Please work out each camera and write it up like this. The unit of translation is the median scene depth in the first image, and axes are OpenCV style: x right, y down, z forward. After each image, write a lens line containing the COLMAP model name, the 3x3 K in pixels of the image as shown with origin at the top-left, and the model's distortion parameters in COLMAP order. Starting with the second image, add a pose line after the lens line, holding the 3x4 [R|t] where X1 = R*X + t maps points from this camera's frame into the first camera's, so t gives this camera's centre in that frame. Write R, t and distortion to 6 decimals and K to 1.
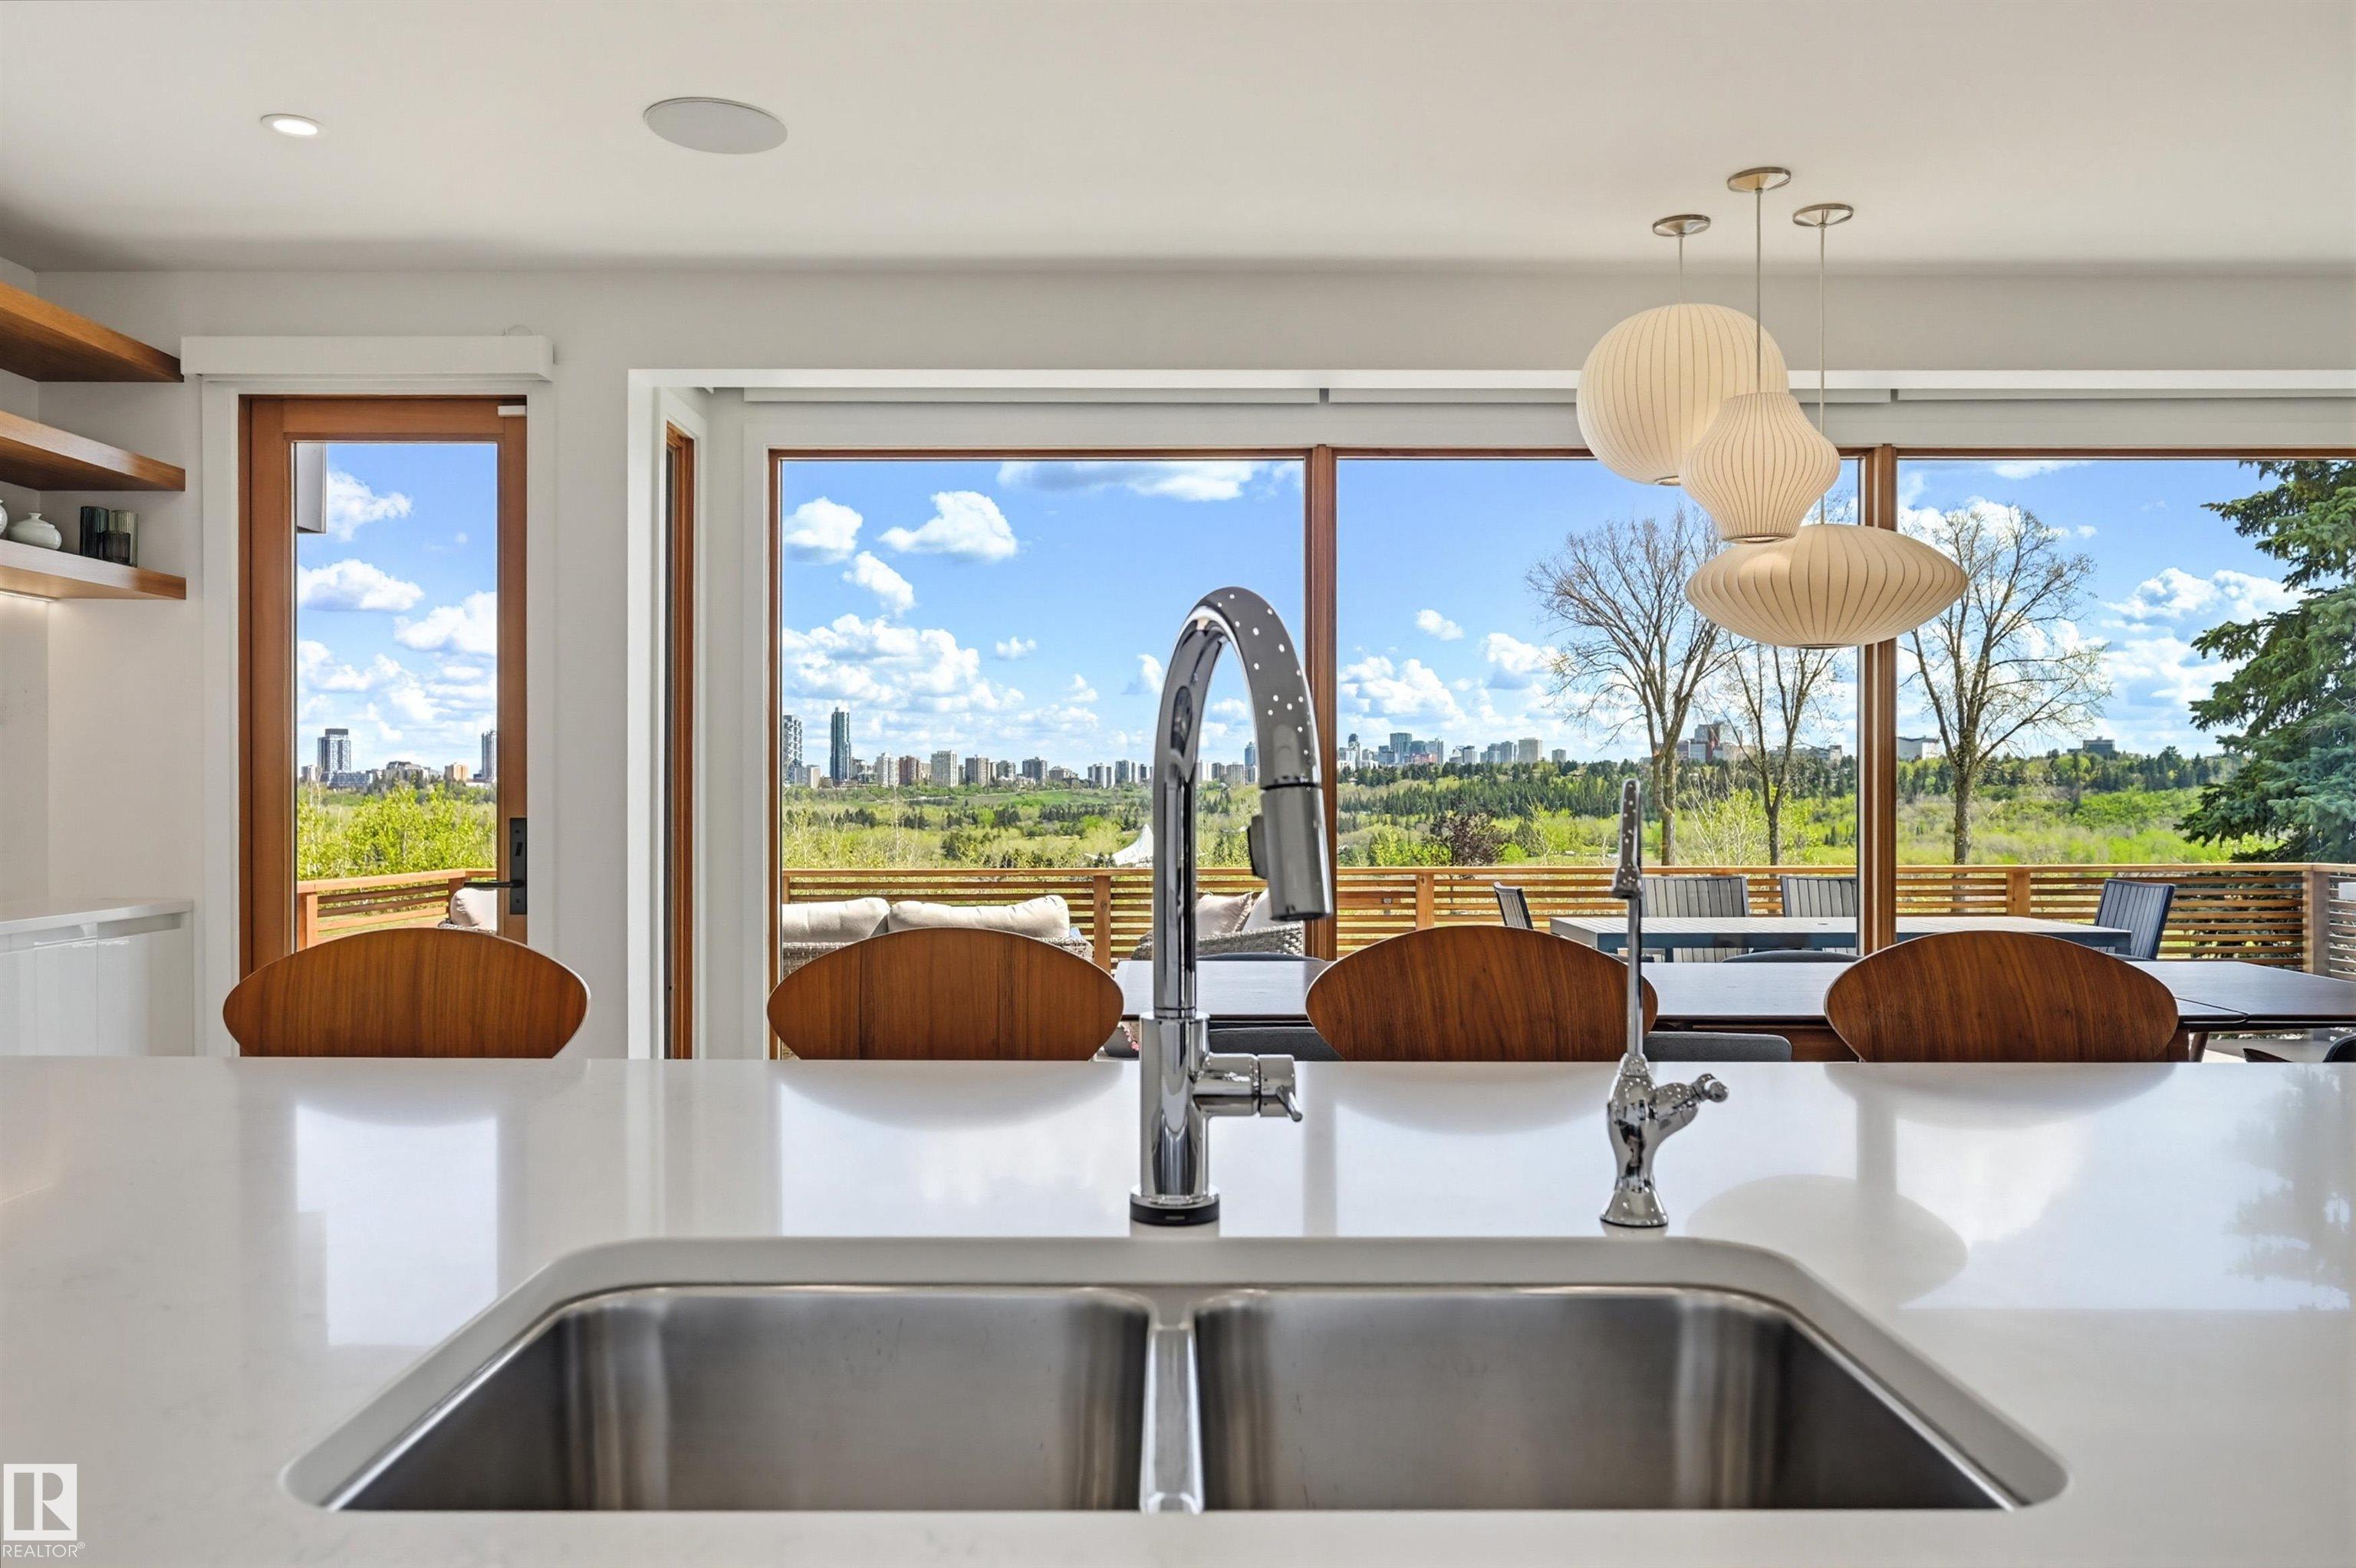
lens RADIAL K [[1722.8, 0, 1156.8], [0, 1722.8, 800.5], [0, 0, 1]] dist [-0.009773, 0.001671]
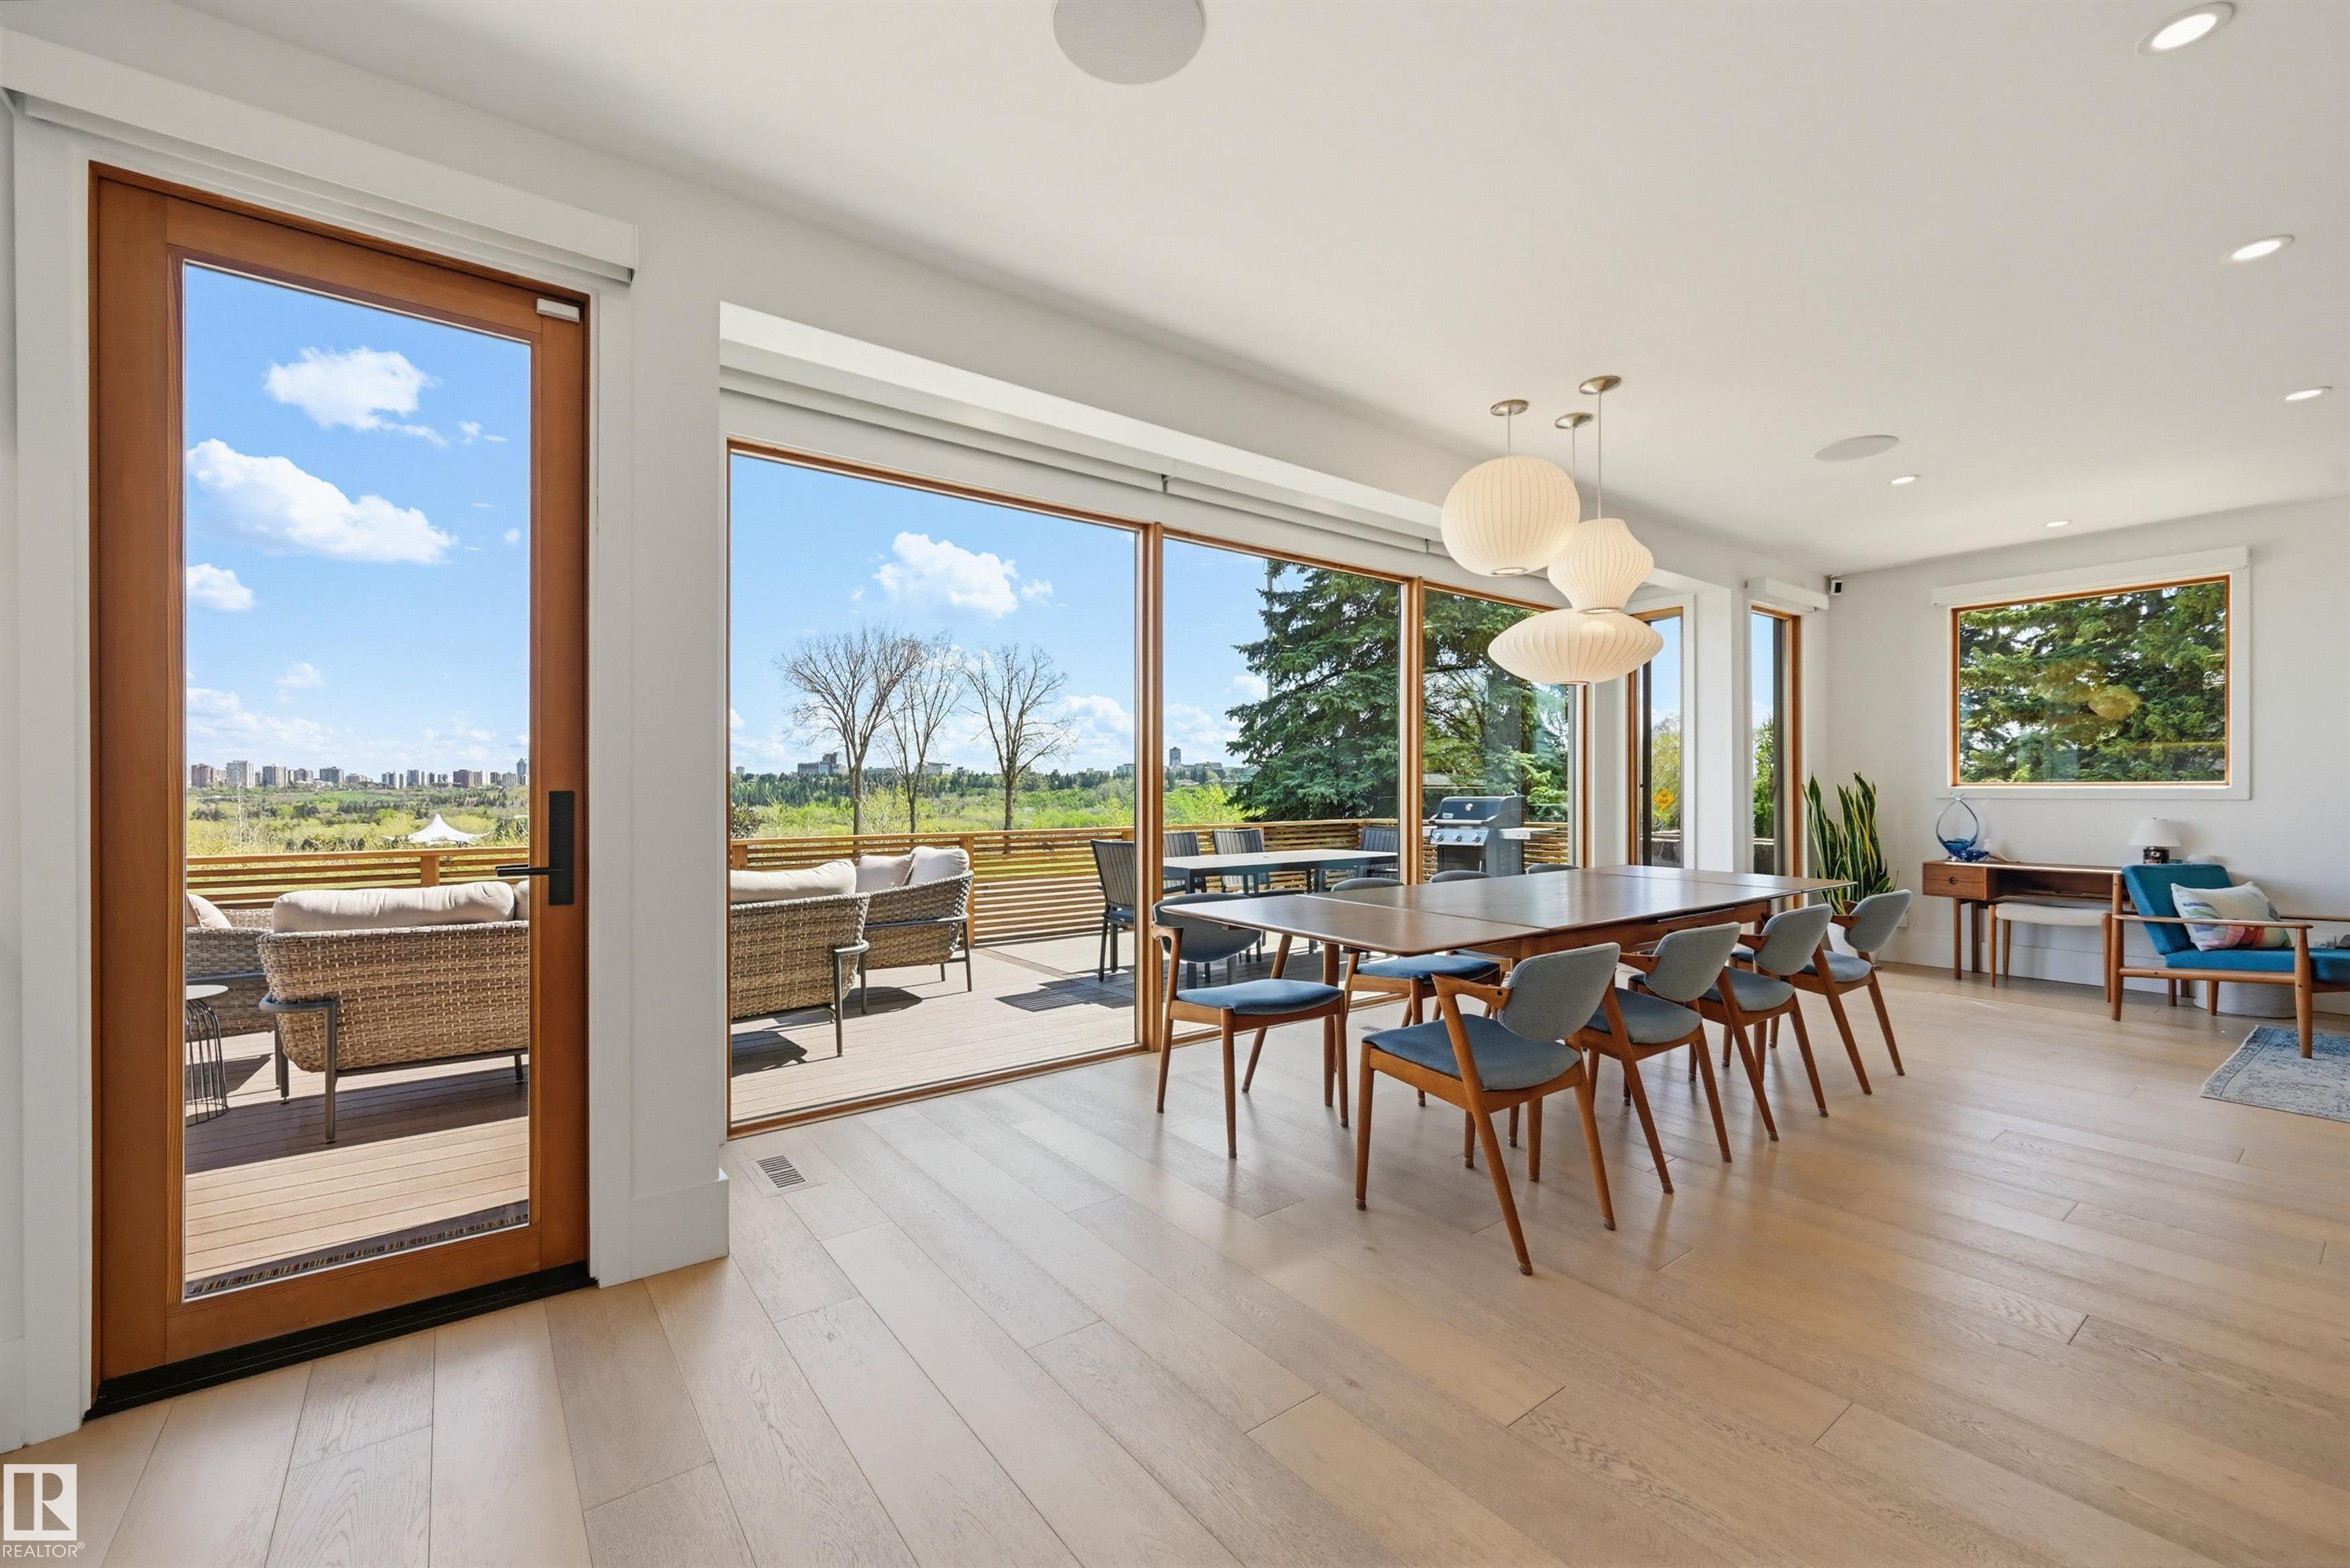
lens RADIAL K [[961.1, 0, 1158.8], [0, 961.1, 791.3], [0, 0, 1]] dist [-0.000789, 0.000843]
pose [[0.802276, -0.000651, 0.596952, -0.362865], [0.003794, 0.999985, -0.004007, 0.011841], [-0.596941, 0.005479, 0.802267, 0.384098]]
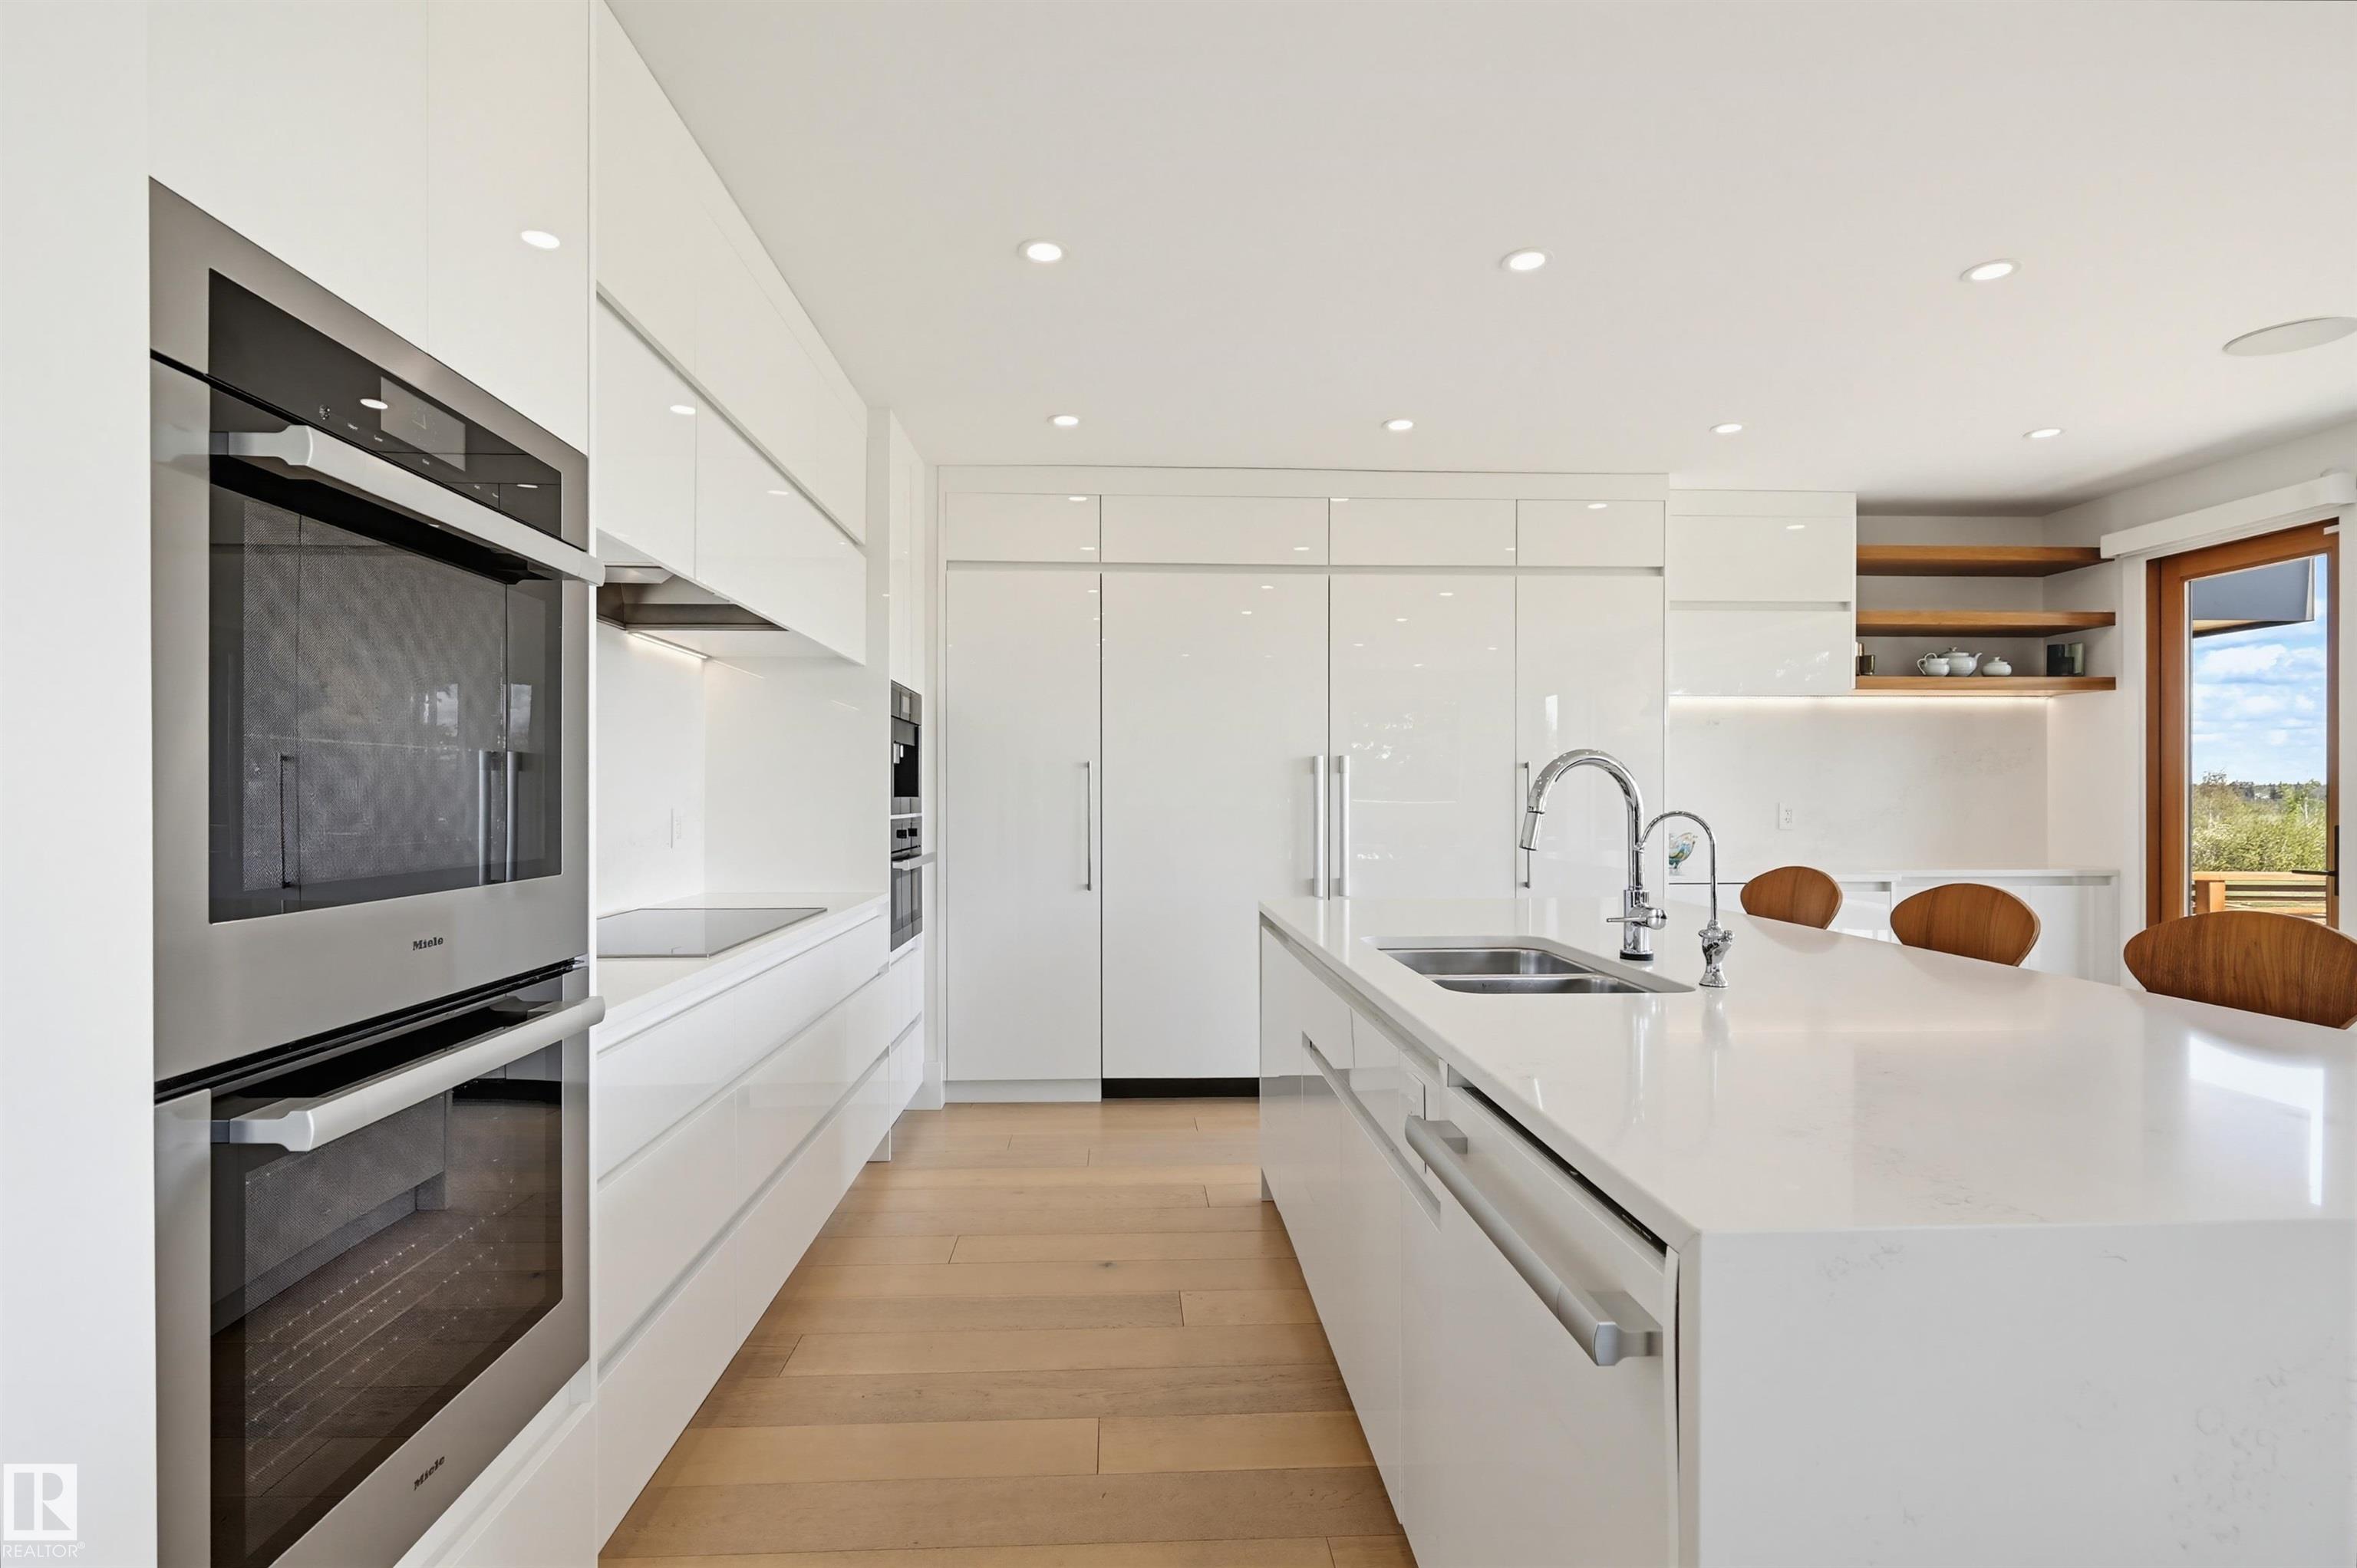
lens RADIAL K [[1139.1, 0, 1182.9], [0, 1139.1, 794.6], [0, 0, 1]] dist [-0.001734, -0.000192]
pose [[0.055524, -0.003570, -0.998451, 0.417308], [-0.002834, 0.999989, -0.003733, -0.006974], [0.998453, 0.003037, 0.055513, 0.025679]]
